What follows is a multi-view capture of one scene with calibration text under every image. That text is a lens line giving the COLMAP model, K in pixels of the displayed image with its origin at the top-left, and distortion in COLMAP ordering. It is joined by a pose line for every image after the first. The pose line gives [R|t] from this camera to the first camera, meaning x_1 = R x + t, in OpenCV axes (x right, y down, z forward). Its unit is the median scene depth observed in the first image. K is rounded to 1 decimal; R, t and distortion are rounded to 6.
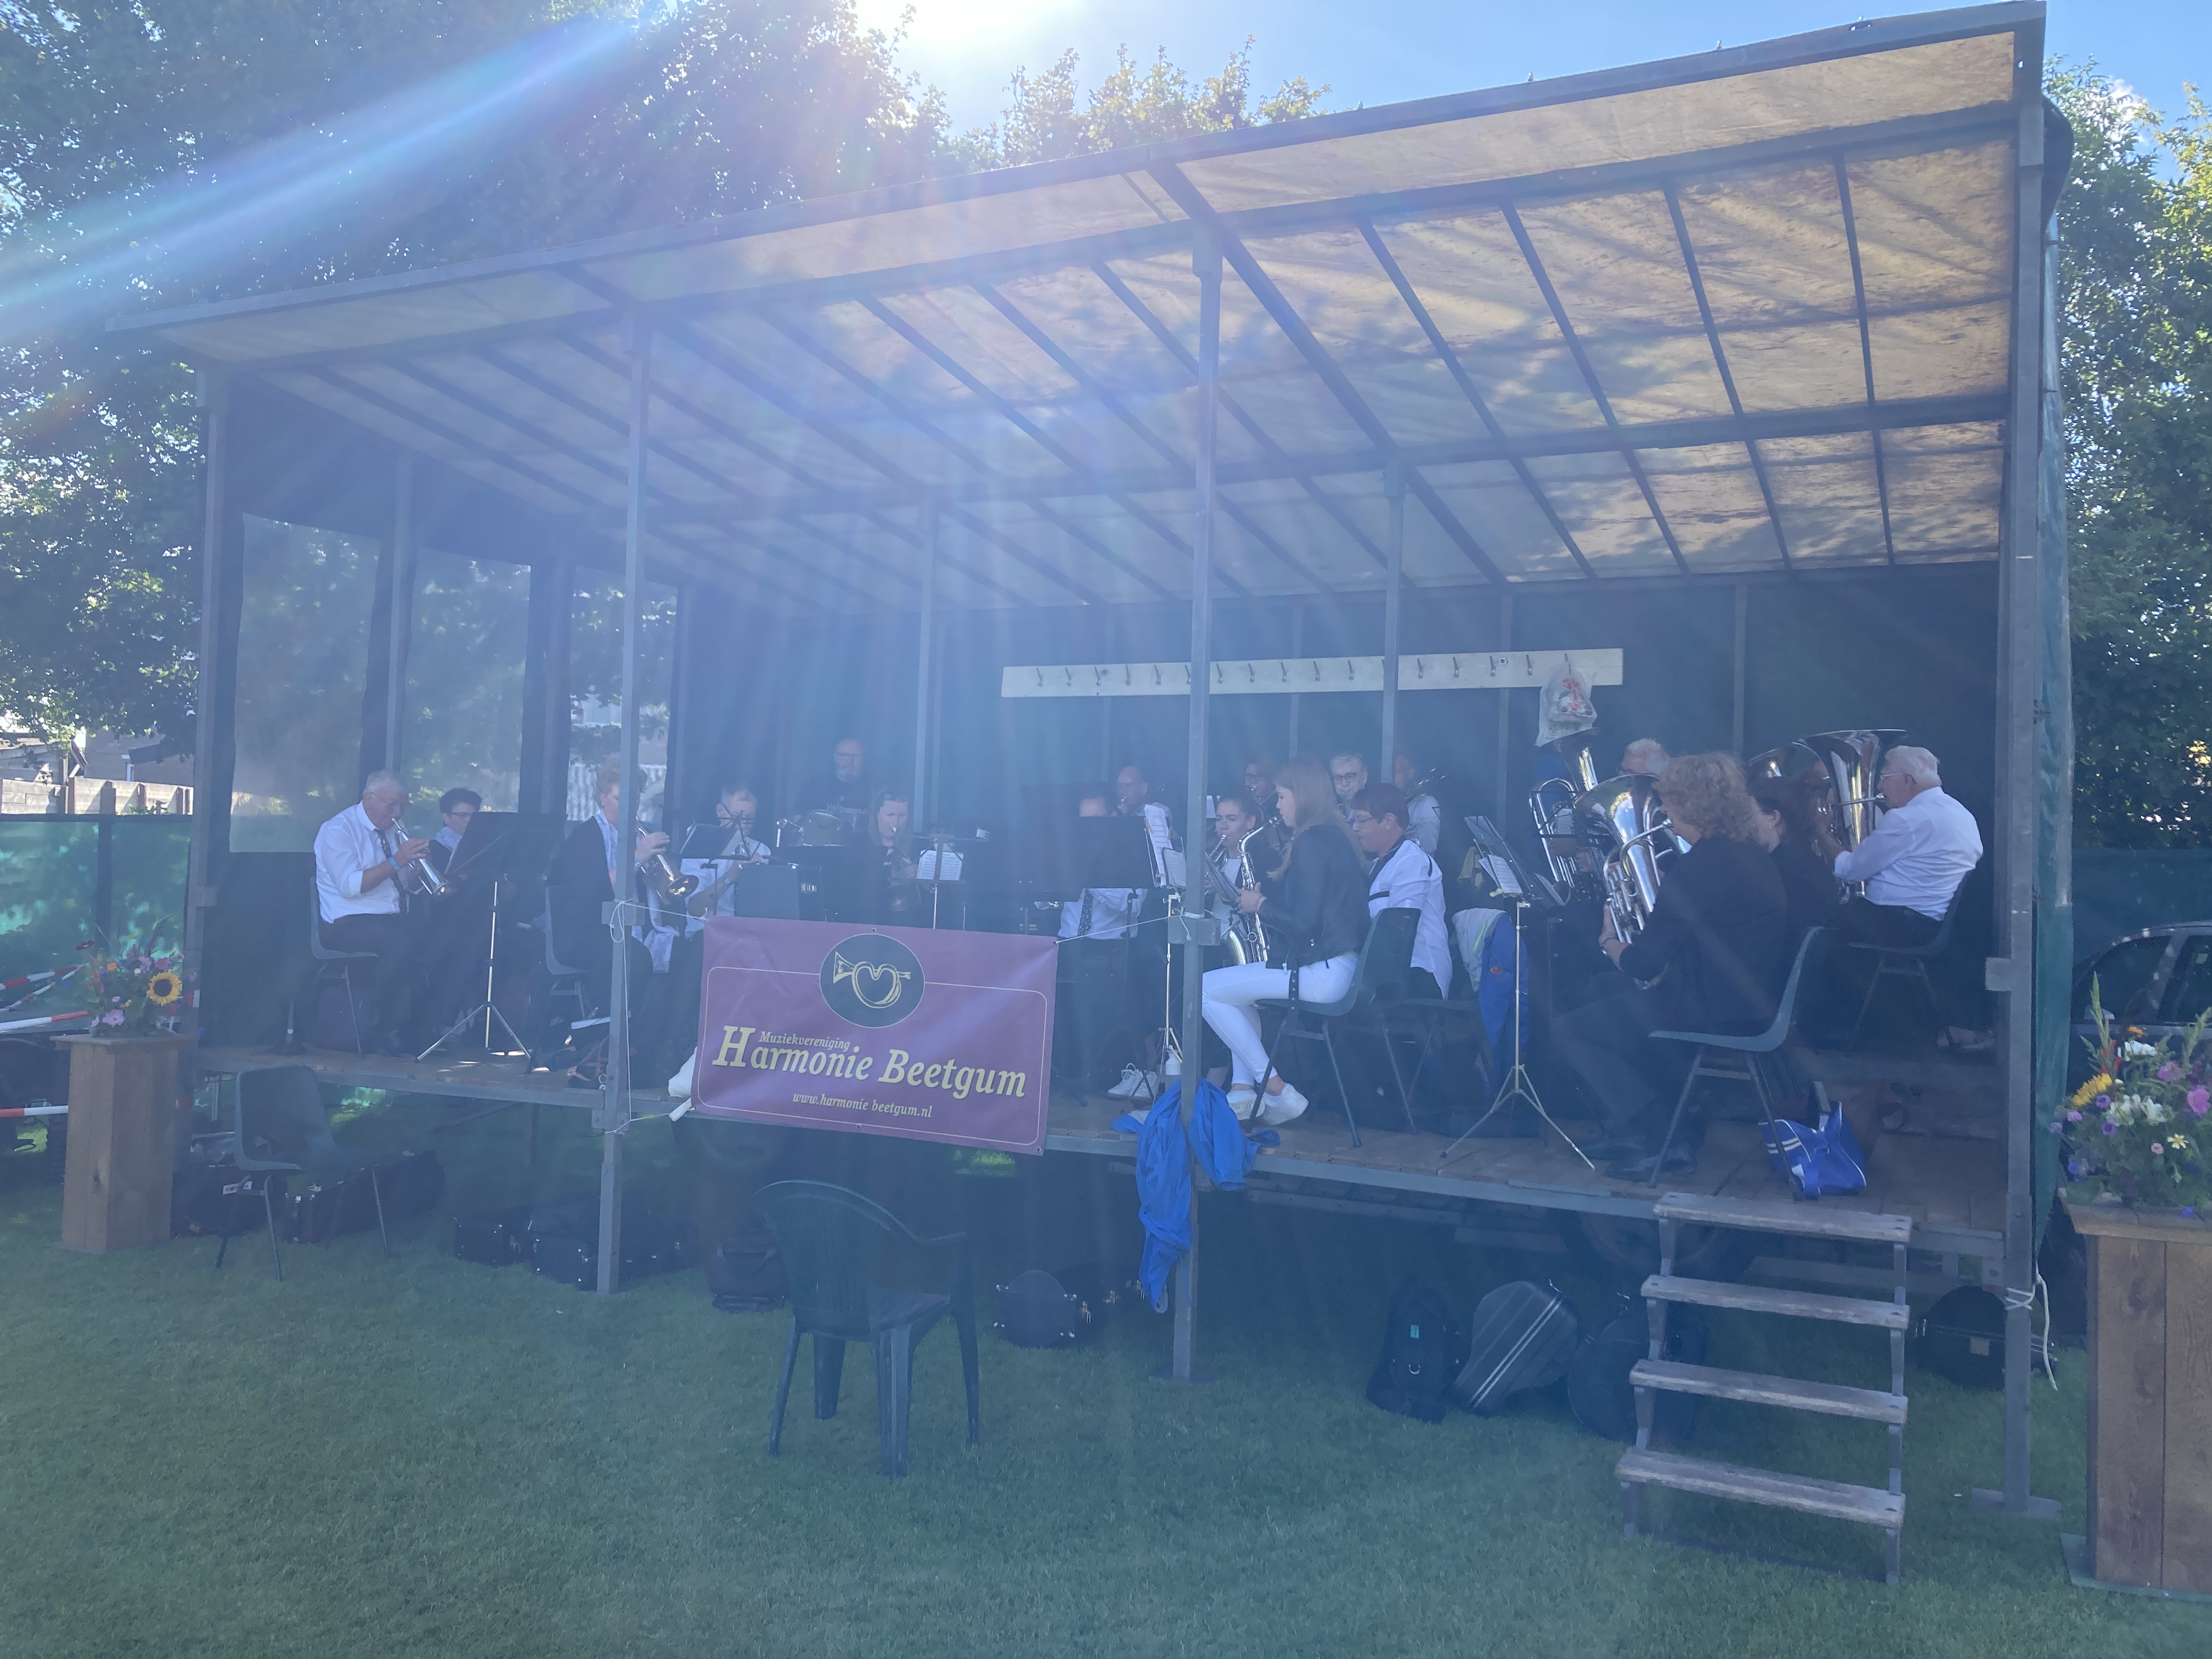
lens RADIAL K [[1824.2, 0, 1104.9], [0, 1824.2, 839.8], [0, 0, 1]] dist [0.039776, -0.039889]
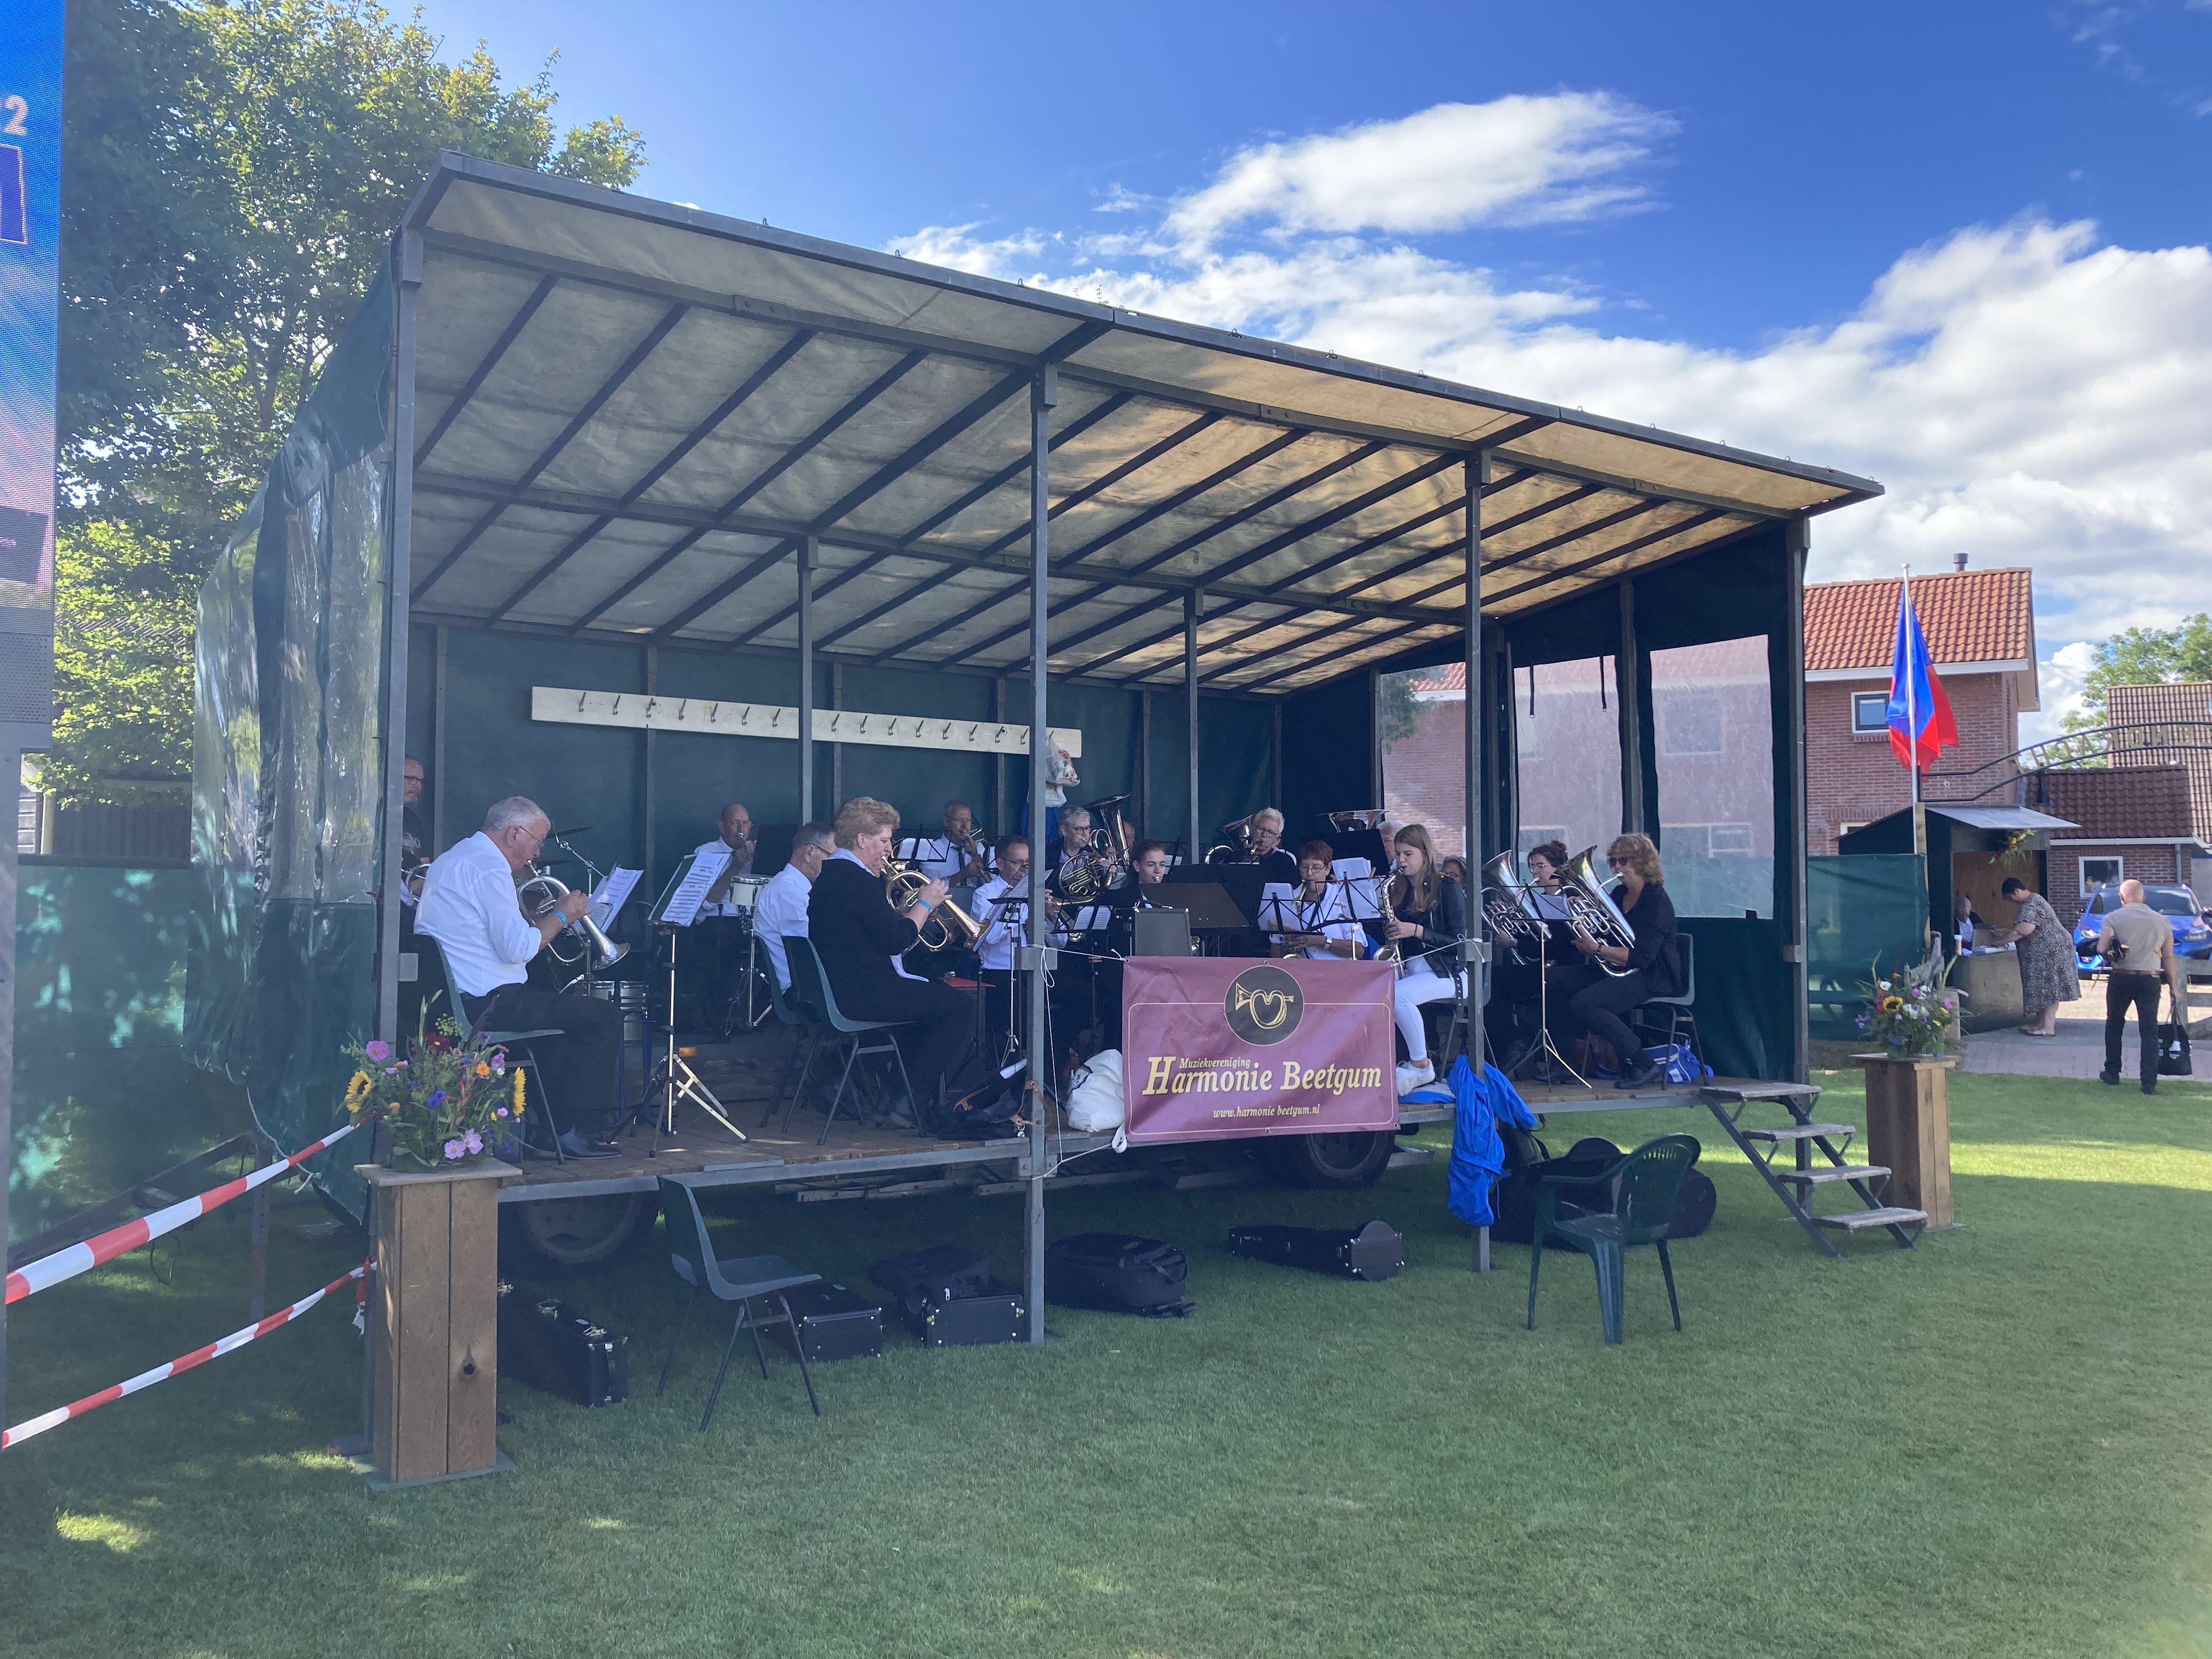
lens RADIAL K [[1824.2, 0, 1103.4], [0, 1824.2, 816.9], [0, 0, 1]] dist [0.039776, -0.039889]
pose [[0.498380, 0.028683, 0.866484, -1.171219], [-0.008358, 0.999565, -0.028282, -0.009605], [-0.866919, 0.006853, 0.498403, 0.491342]]
